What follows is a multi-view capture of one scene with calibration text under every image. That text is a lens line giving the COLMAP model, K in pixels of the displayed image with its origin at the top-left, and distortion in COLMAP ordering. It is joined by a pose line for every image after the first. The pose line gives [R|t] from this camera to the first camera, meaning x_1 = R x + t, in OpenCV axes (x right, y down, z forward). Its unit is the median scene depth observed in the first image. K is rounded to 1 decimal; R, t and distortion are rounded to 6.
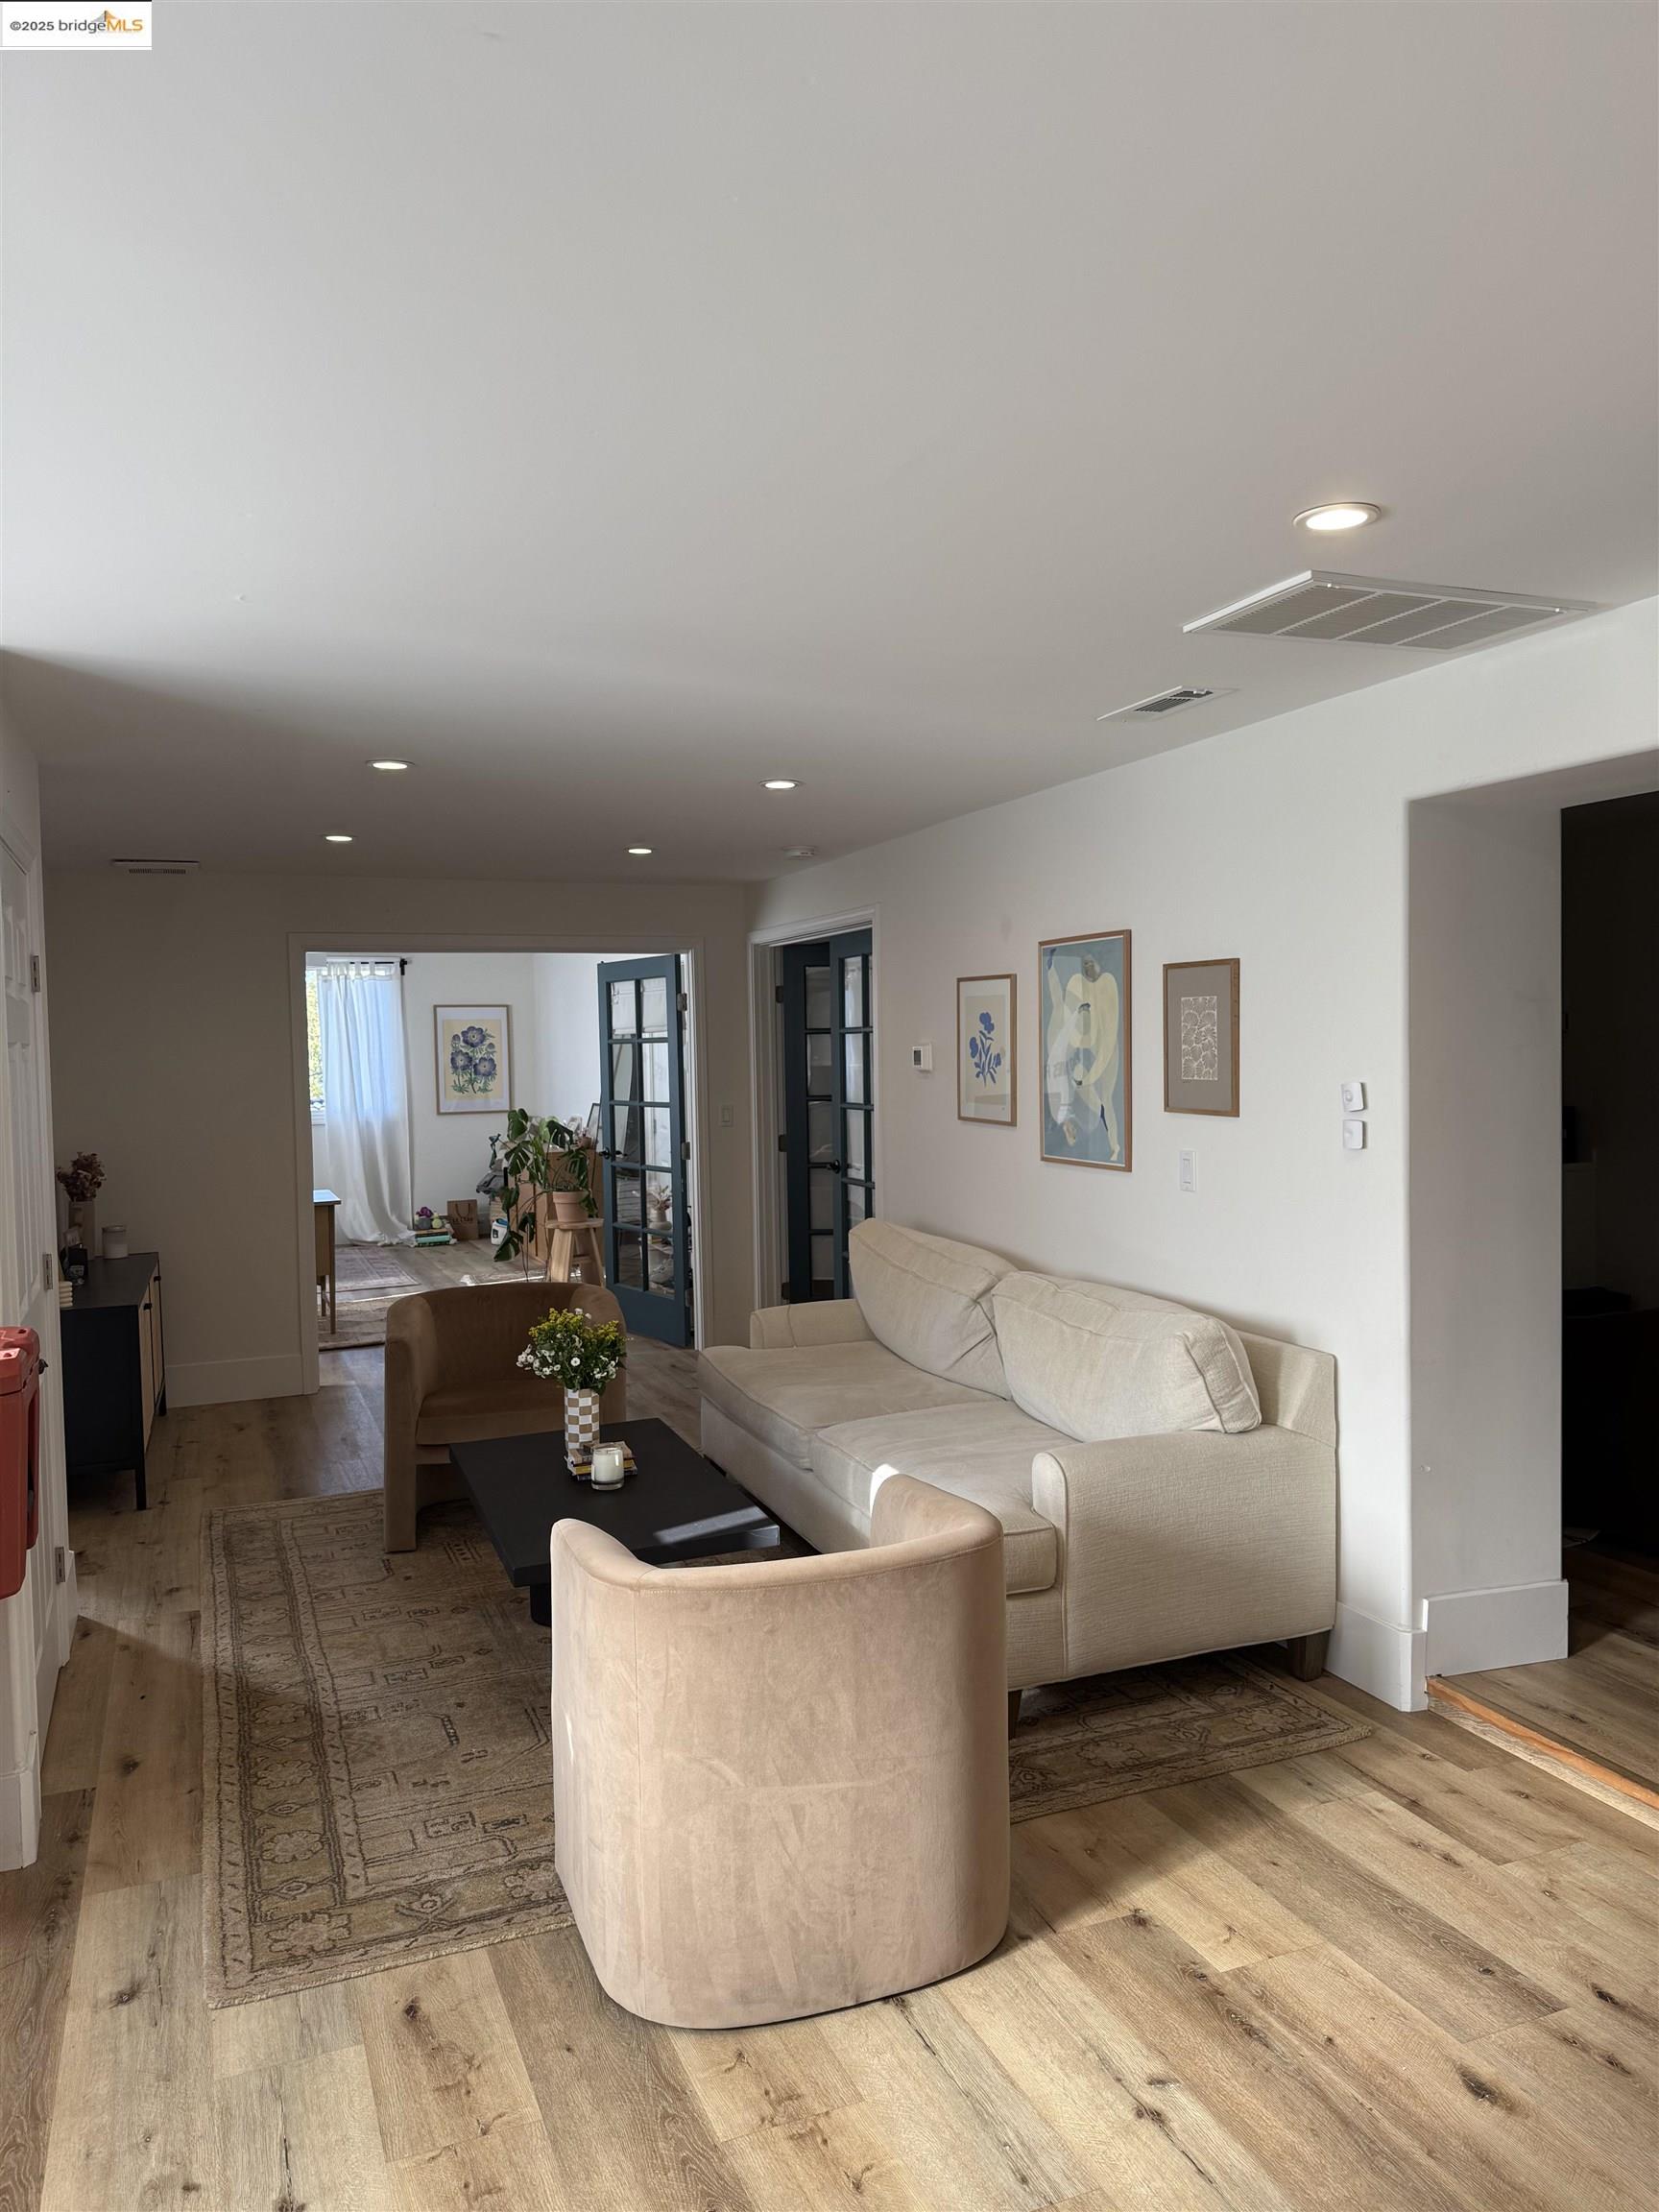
lens RADIAL K [[1569.3, 0, 829.5], [0, 1569.3, 1106.0], [0, 0, 1]] dist [0.000483, -0.005810]
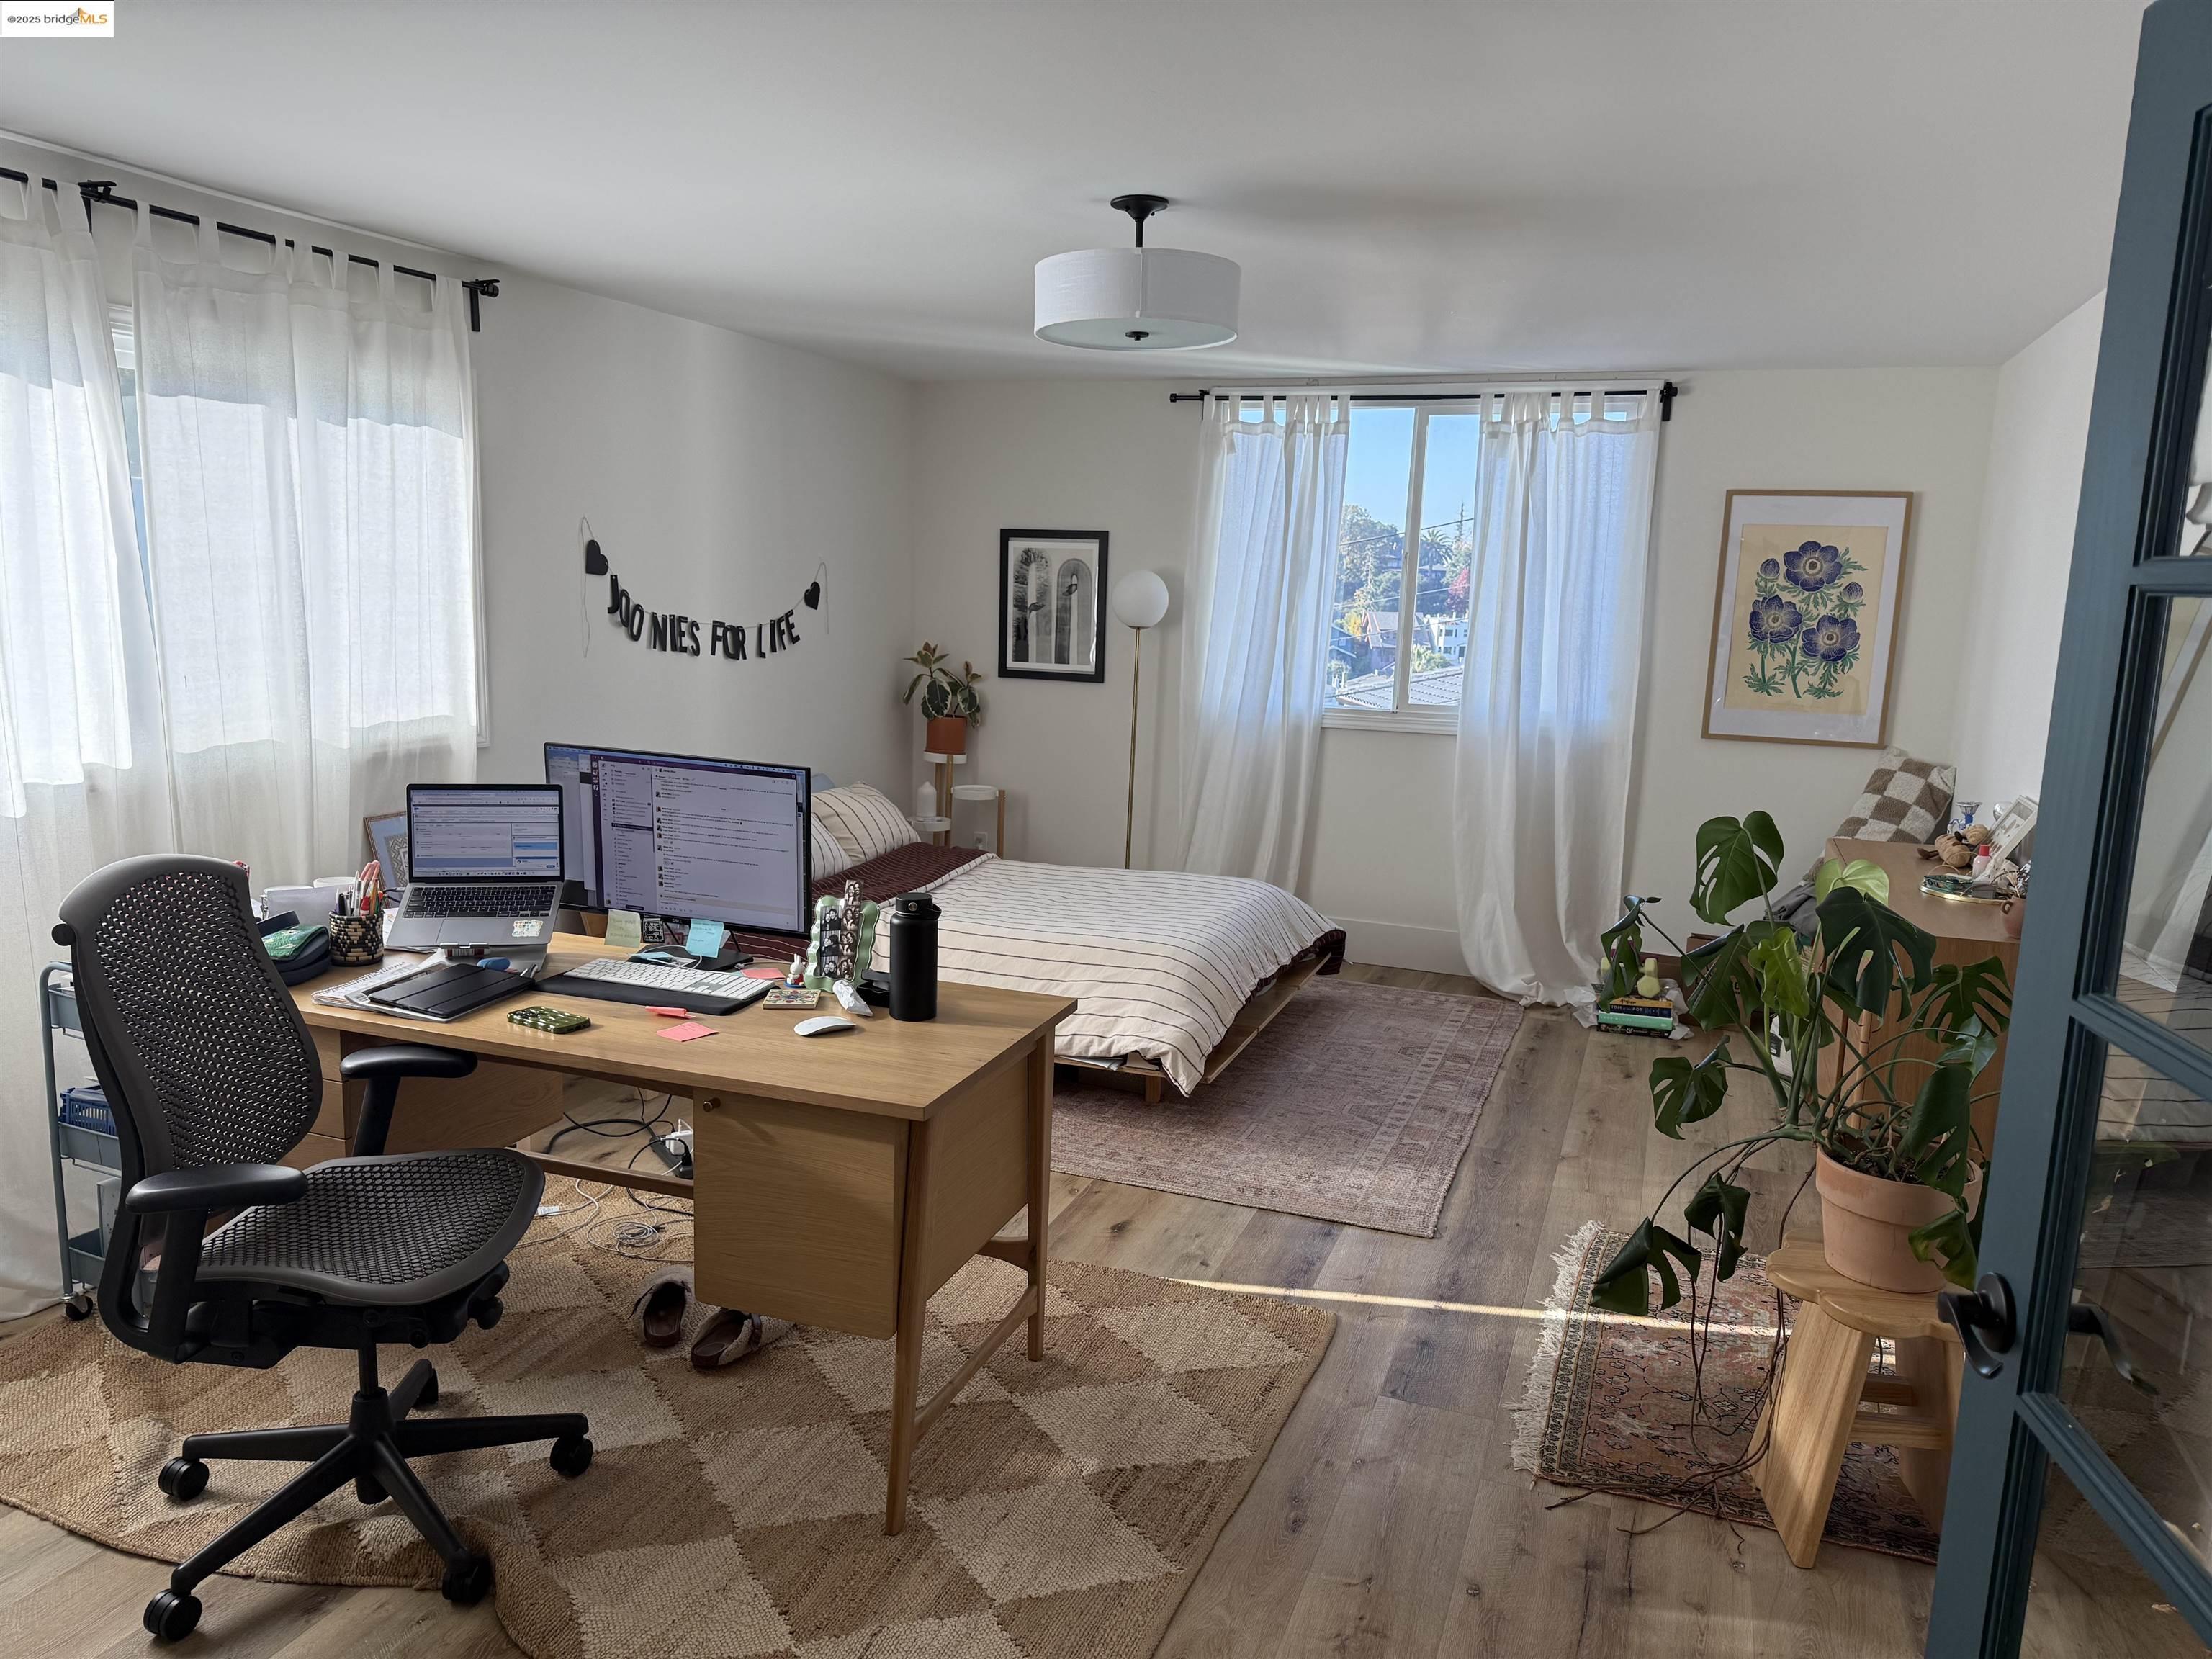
lens RADIAL K [[1537.7, 0, 1106.0], [0, 1537.7, 829.5], [0, 0, 1]] dist [0.115544, -0.178440]
pose [[0.733623, 0.153711, -0.661945, -0.074703], [-0.074780, 0.986427, 0.146183, -0.021210], [0.675430, -0.057743, 0.735160, 0.553382]]
